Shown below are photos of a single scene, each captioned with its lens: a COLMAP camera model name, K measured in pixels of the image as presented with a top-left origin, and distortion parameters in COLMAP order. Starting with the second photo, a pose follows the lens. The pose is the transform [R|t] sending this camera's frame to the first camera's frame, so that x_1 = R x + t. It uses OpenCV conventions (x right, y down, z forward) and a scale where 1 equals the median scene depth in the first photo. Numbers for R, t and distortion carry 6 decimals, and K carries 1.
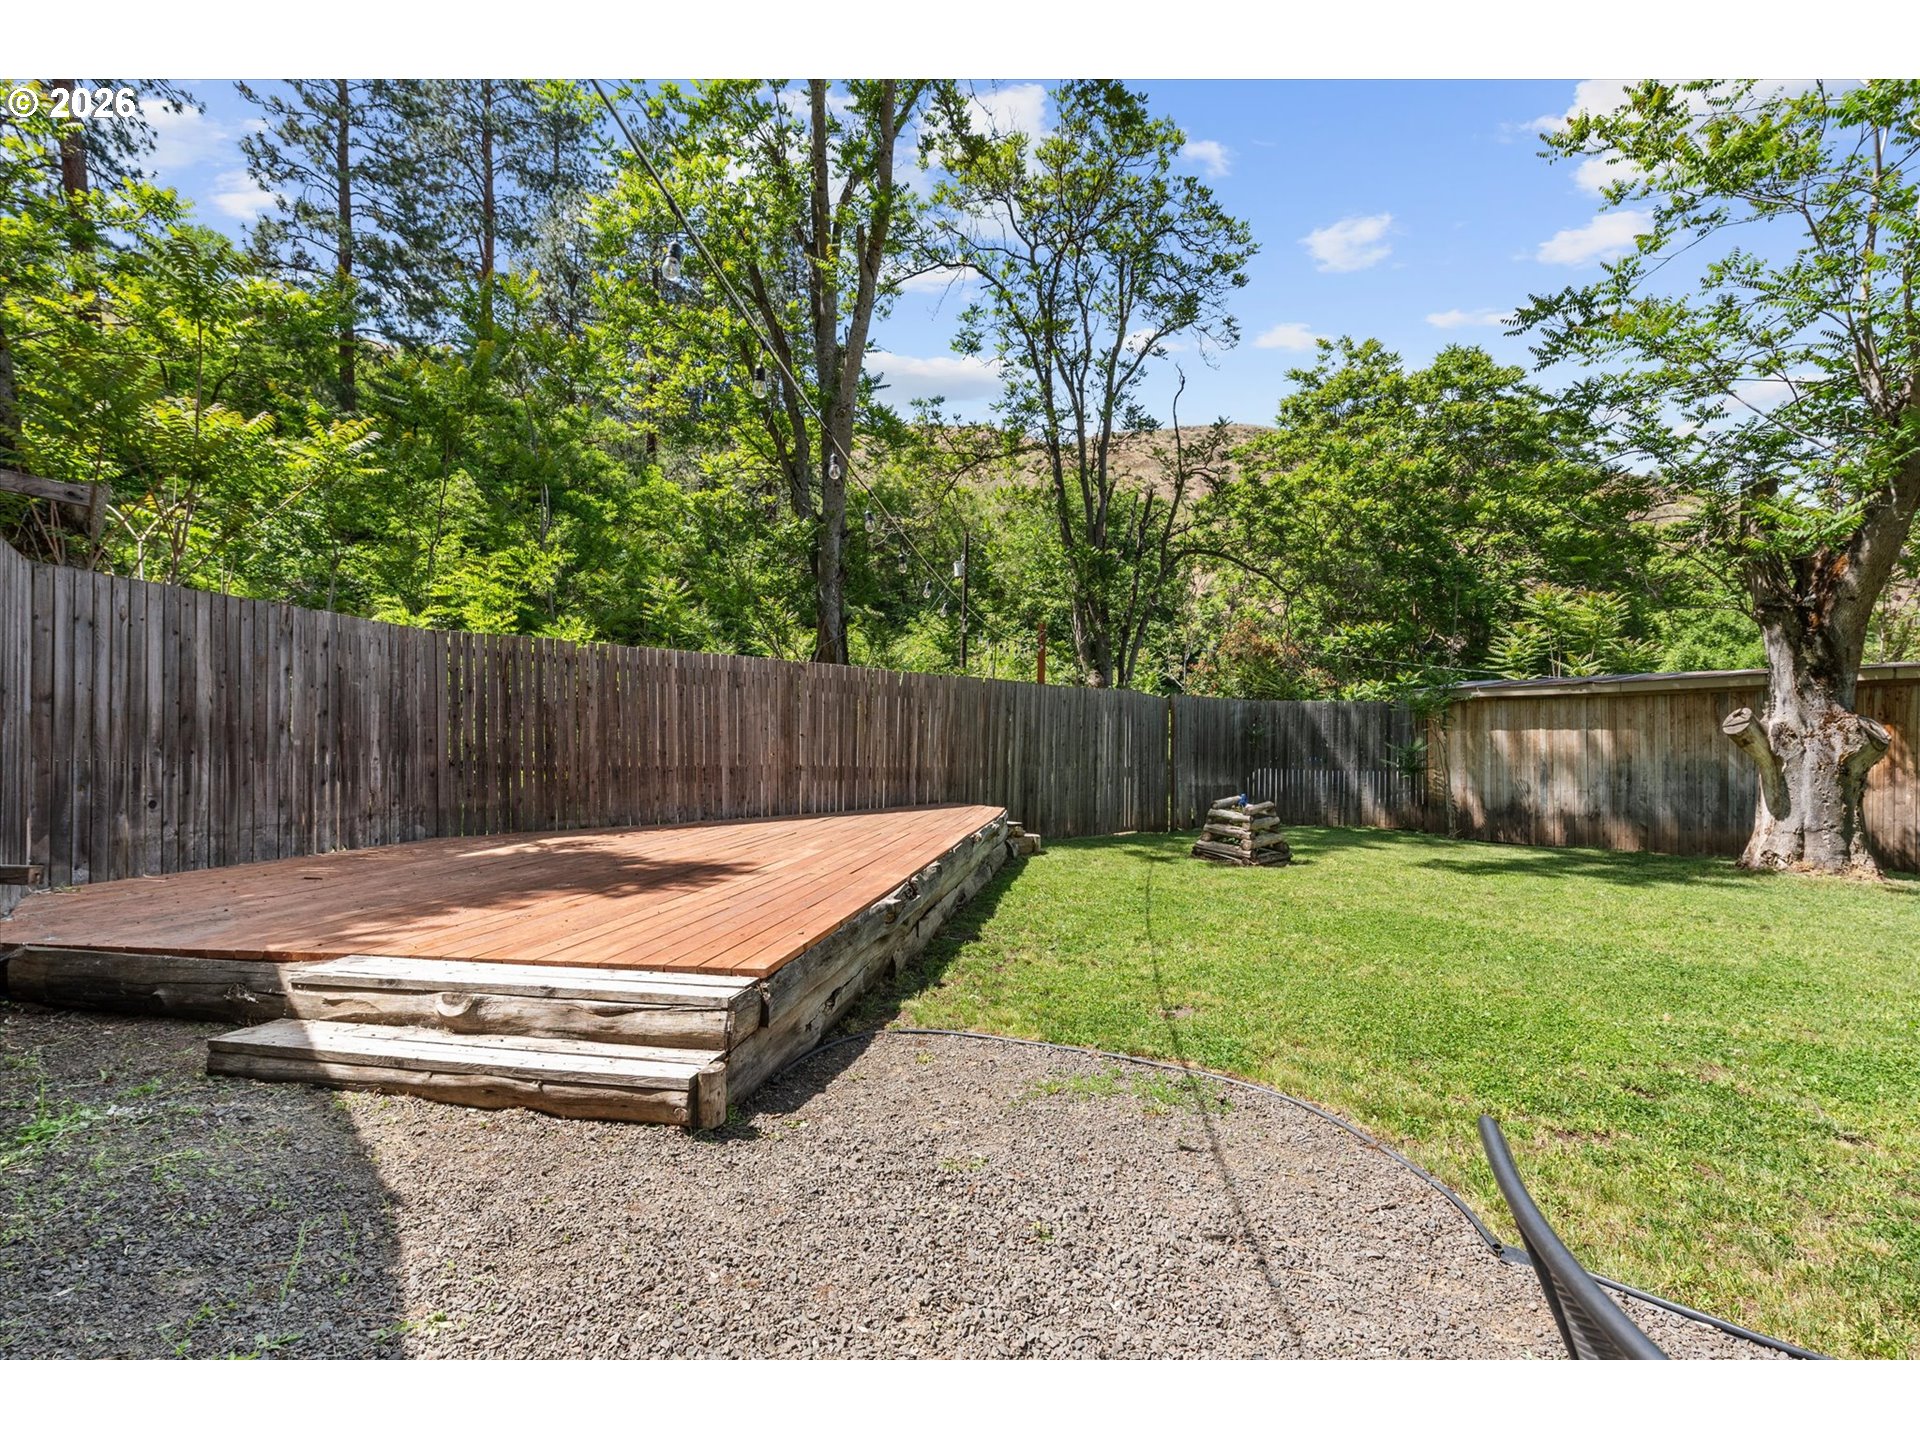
lens RADIAL K [[867.5, 0, 971.2], [0, 867.5, 745.2], [0, 0, 1]] dist [-0.000453, 0.000238]
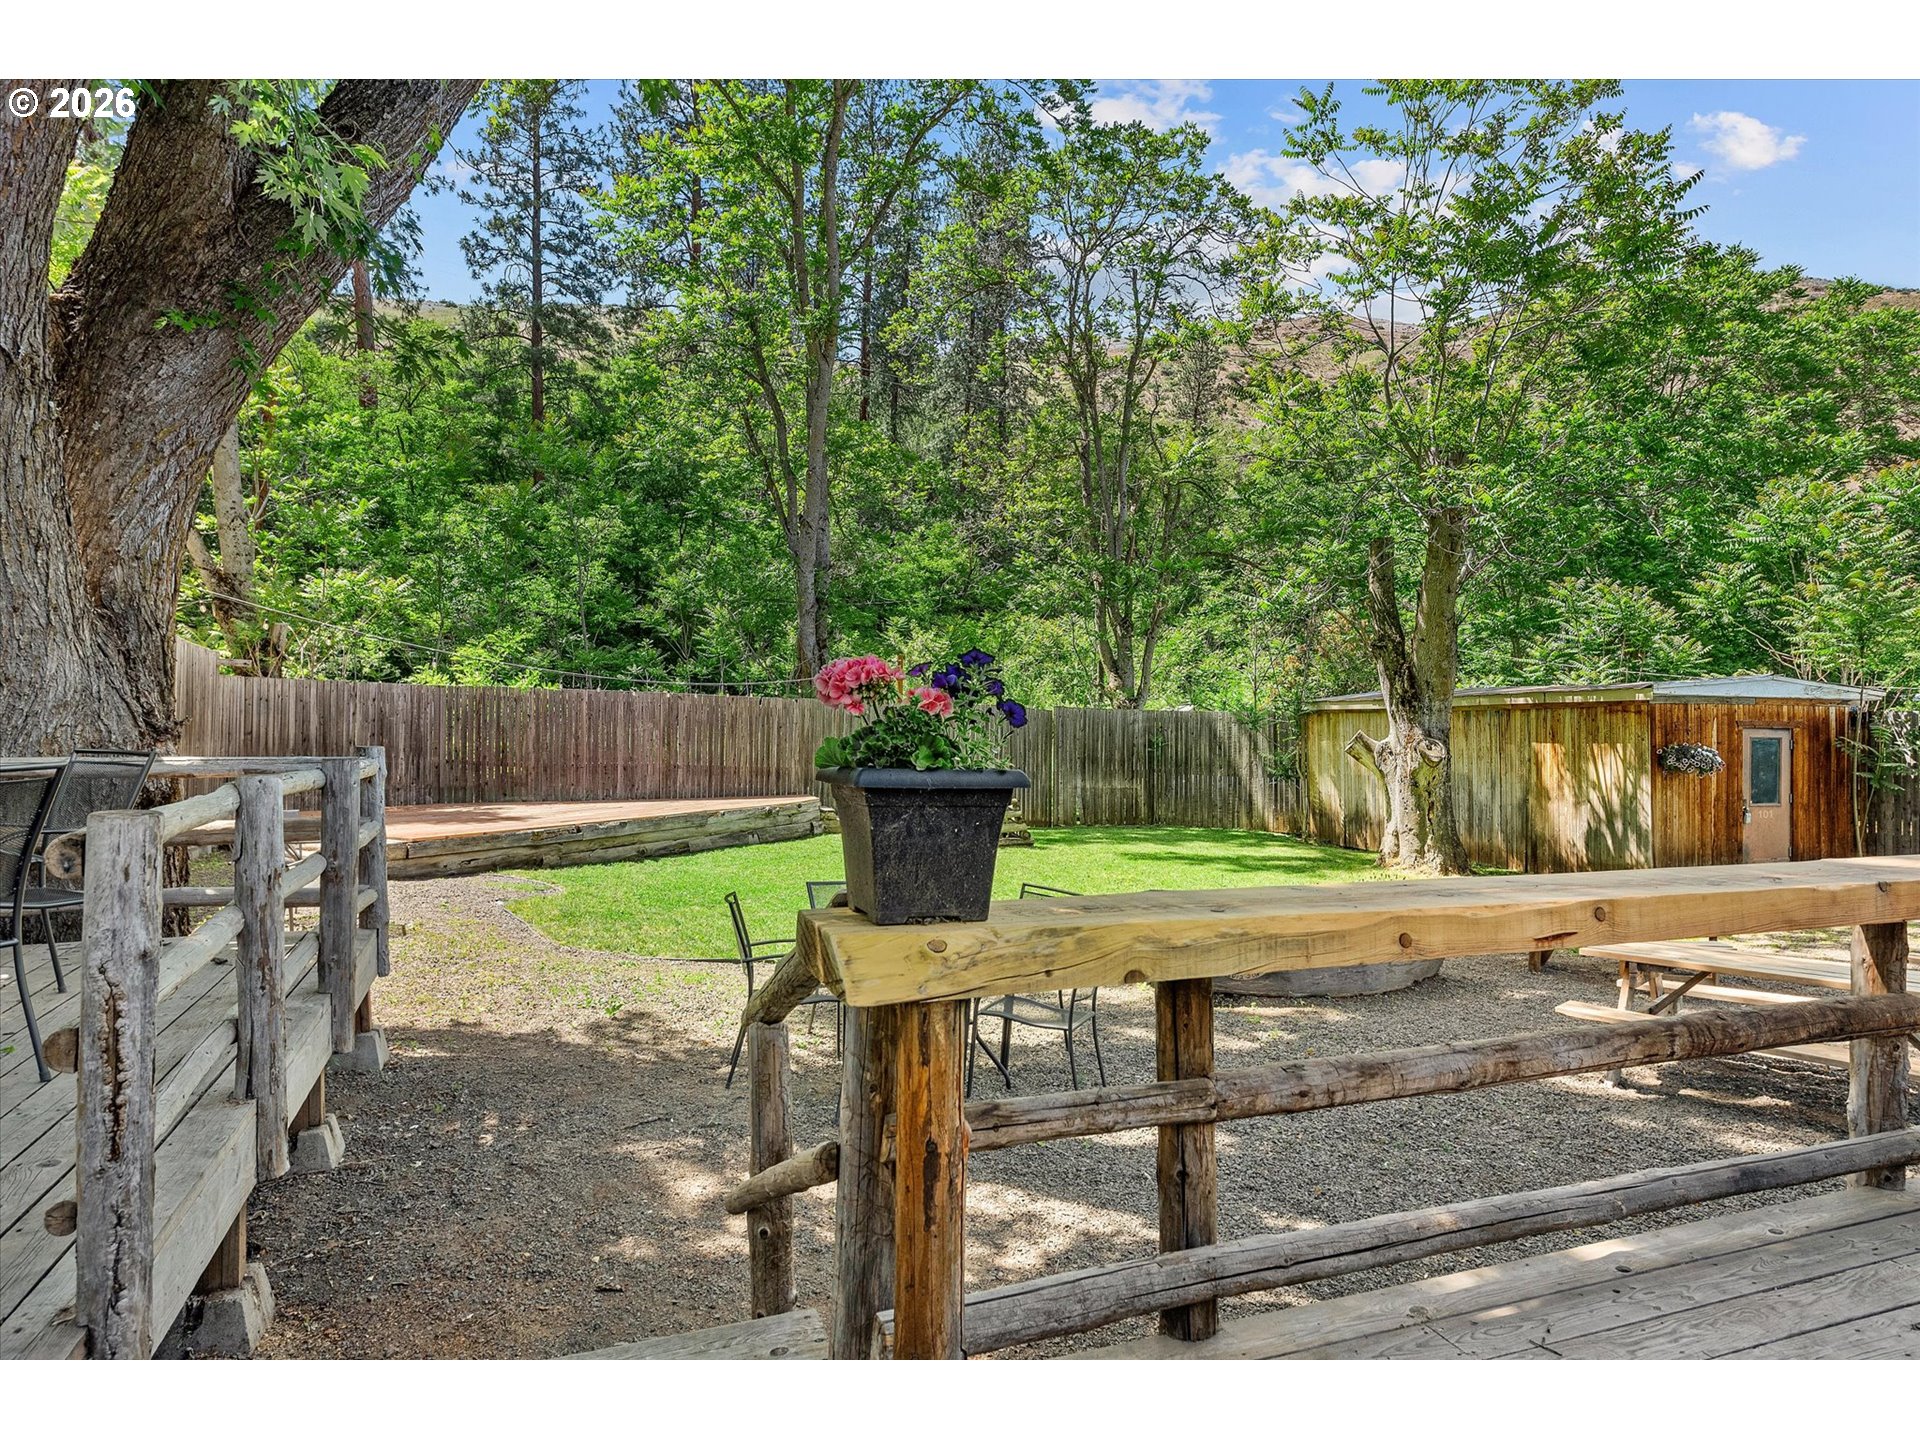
lens RADIAL K [[1107.0, 0, 960.0], [0, 1107.0, 720.0], [0, 0, 1]] dist [-0.000760, 0.000723]
pose [[0.945559, 0.001011, -0.325449, 0.884475], [-0.005821, 0.999888, -0.013807, -0.030199], [0.325399, 0.014949, 0.945459, -0.618271]]
